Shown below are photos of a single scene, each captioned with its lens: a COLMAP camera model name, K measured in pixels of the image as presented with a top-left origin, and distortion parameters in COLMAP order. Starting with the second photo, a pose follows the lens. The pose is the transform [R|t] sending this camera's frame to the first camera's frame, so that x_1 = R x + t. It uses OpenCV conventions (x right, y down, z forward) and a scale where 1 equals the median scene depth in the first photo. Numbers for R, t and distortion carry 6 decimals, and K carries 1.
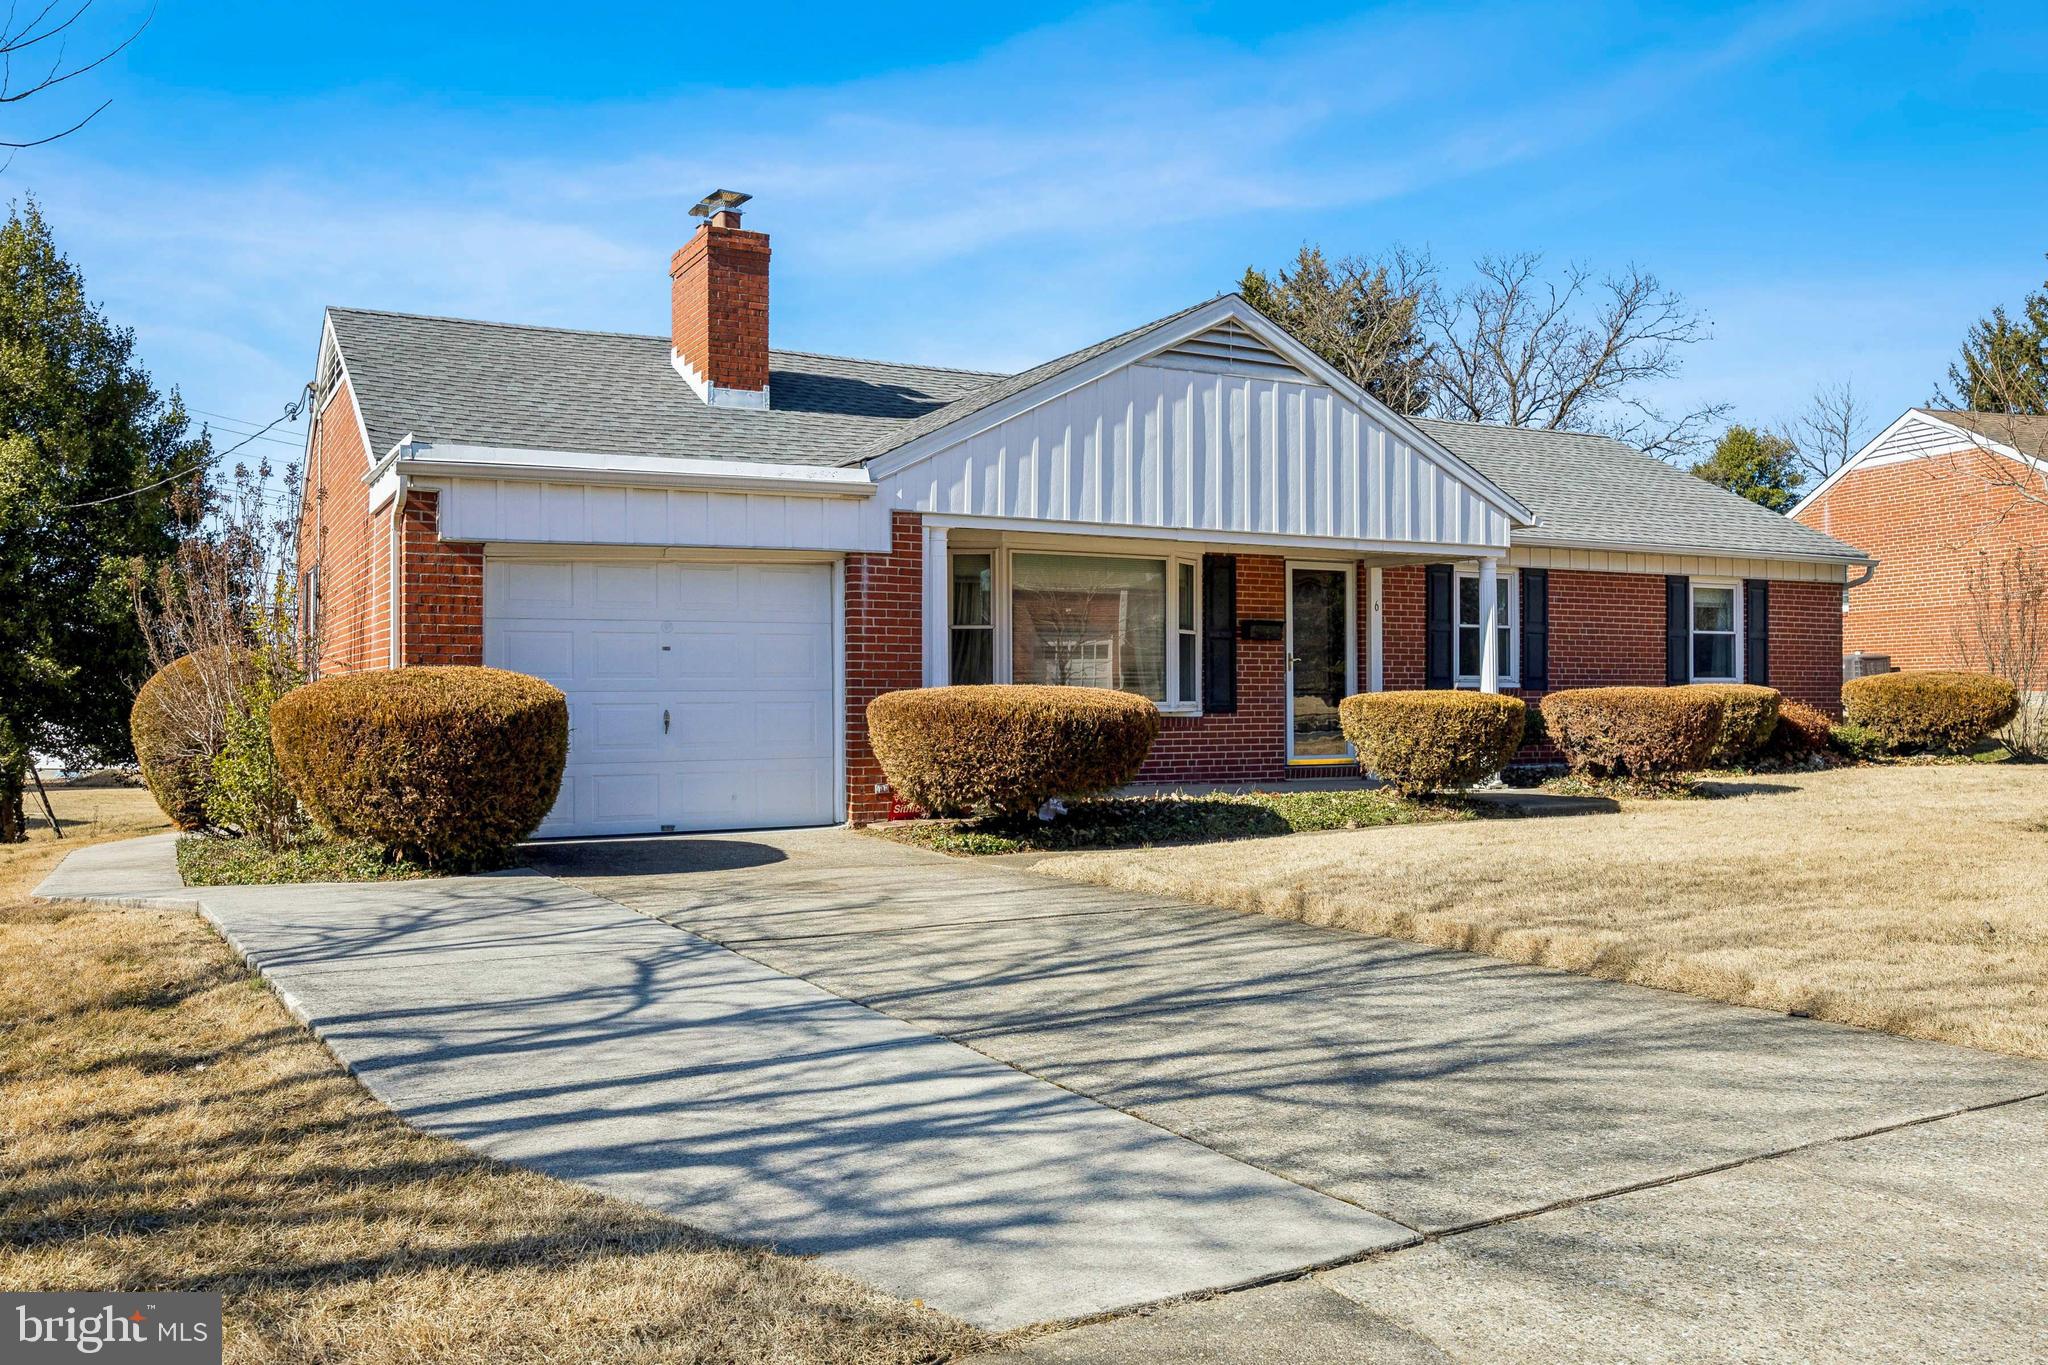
lens RADIAL K [[1729.6, 0, 1024.9], [0, 1729.6, 690.9], [0, 0, 1]] dist [0.017219, 0.008137]
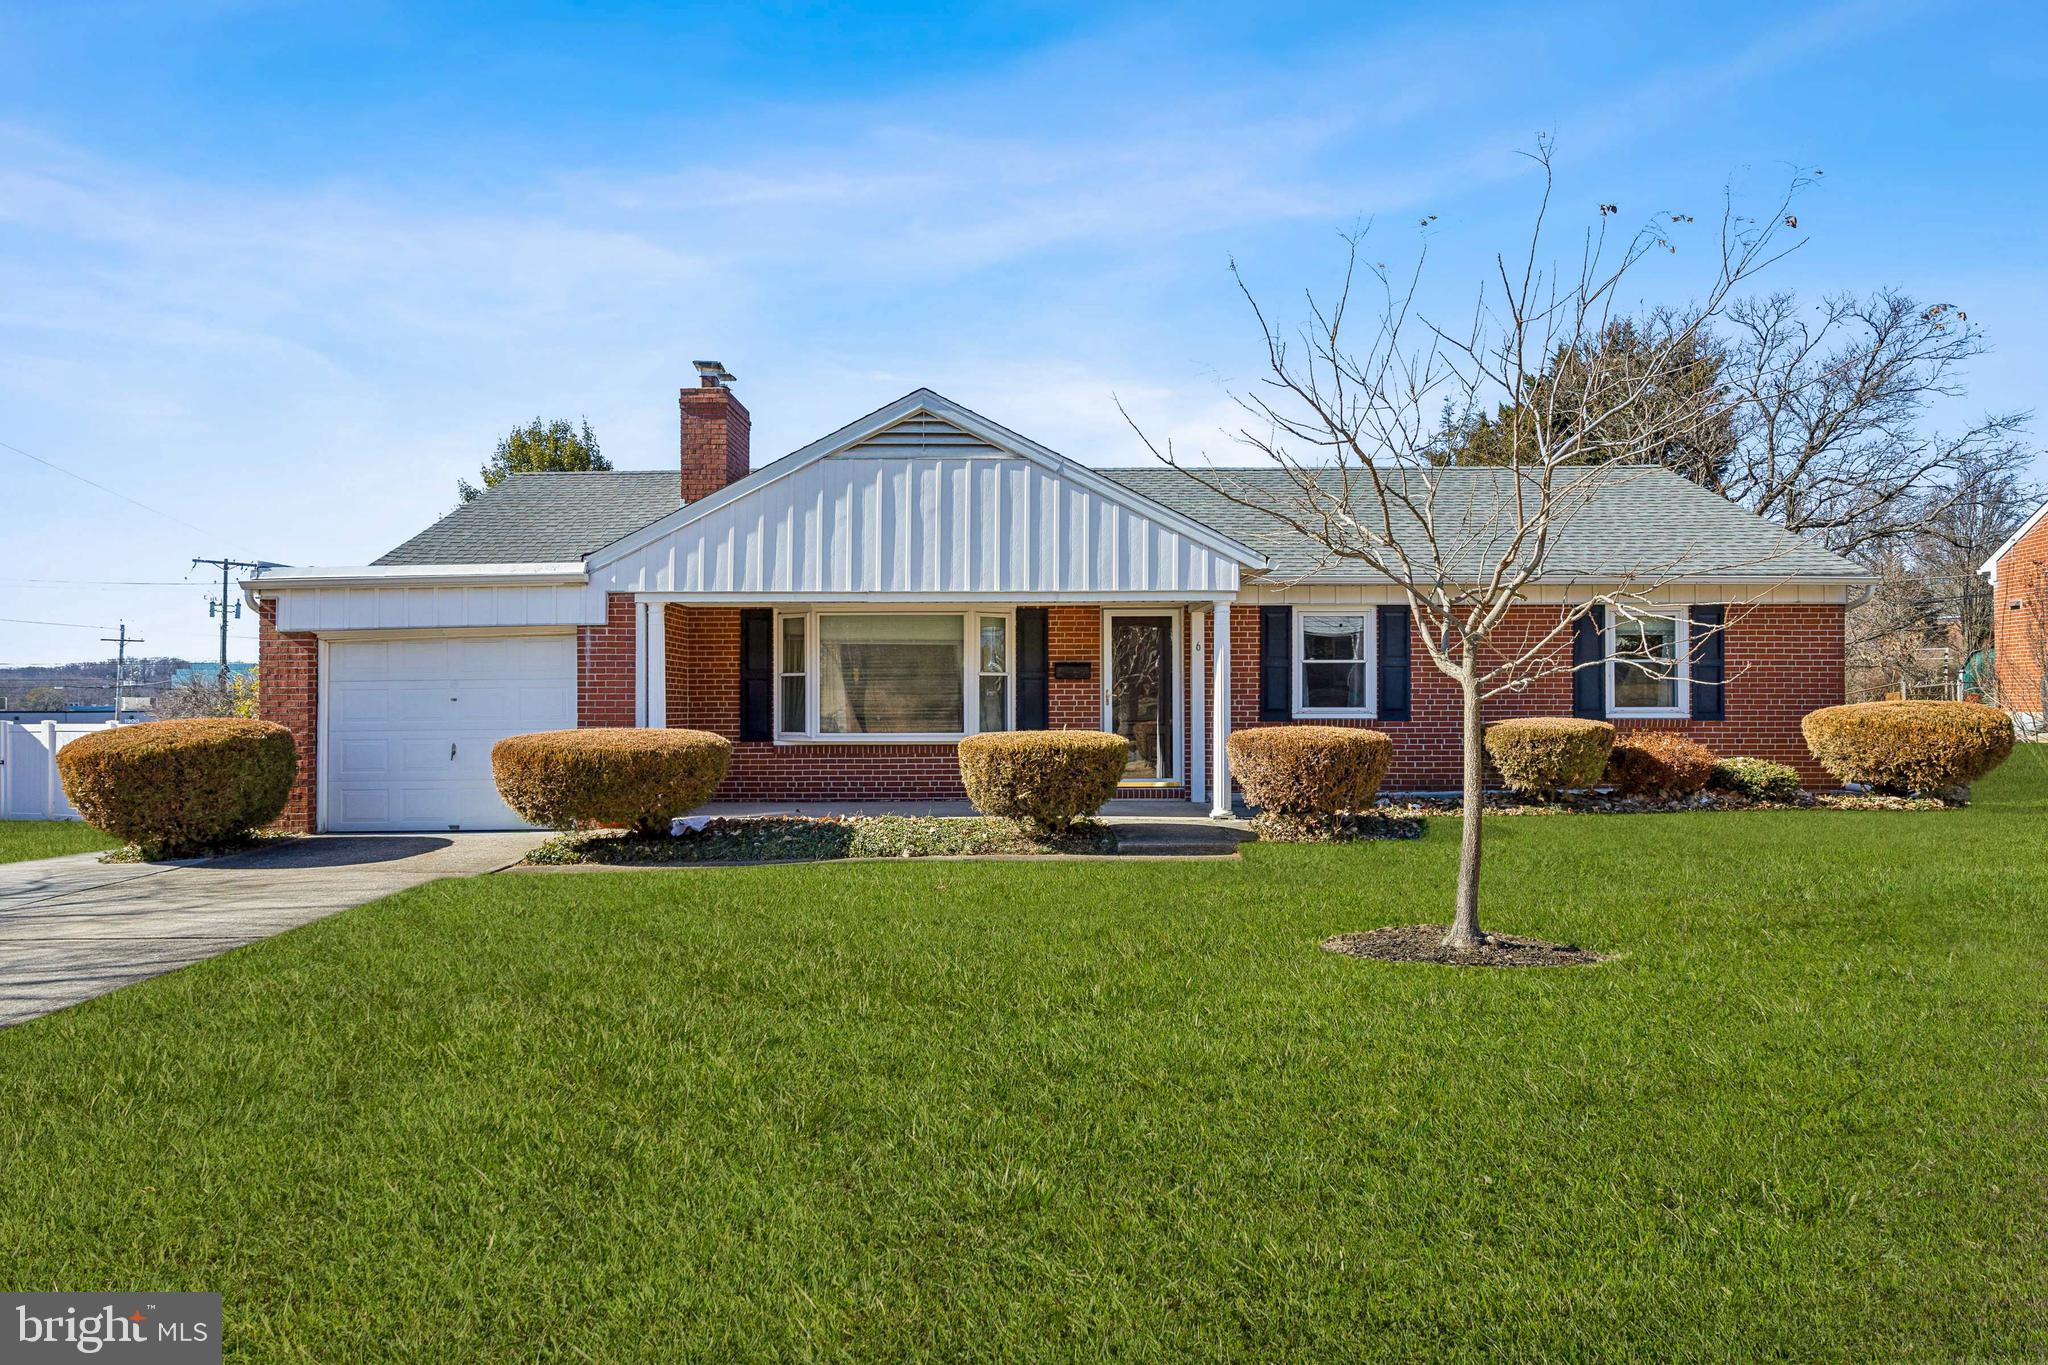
lens RADIAL K [[1157.2, 0, 1024.0], [0, 1157.2, 689.3], [0, 0, 1]] dist [-0.003936, -0.000307]
pose [[0.866976, -0.005008, -0.498325, 0.572071], [0.004952, 0.999987, -0.001435, -0.025116], [0.498326, -0.001223, 0.866989, 0.357092]]
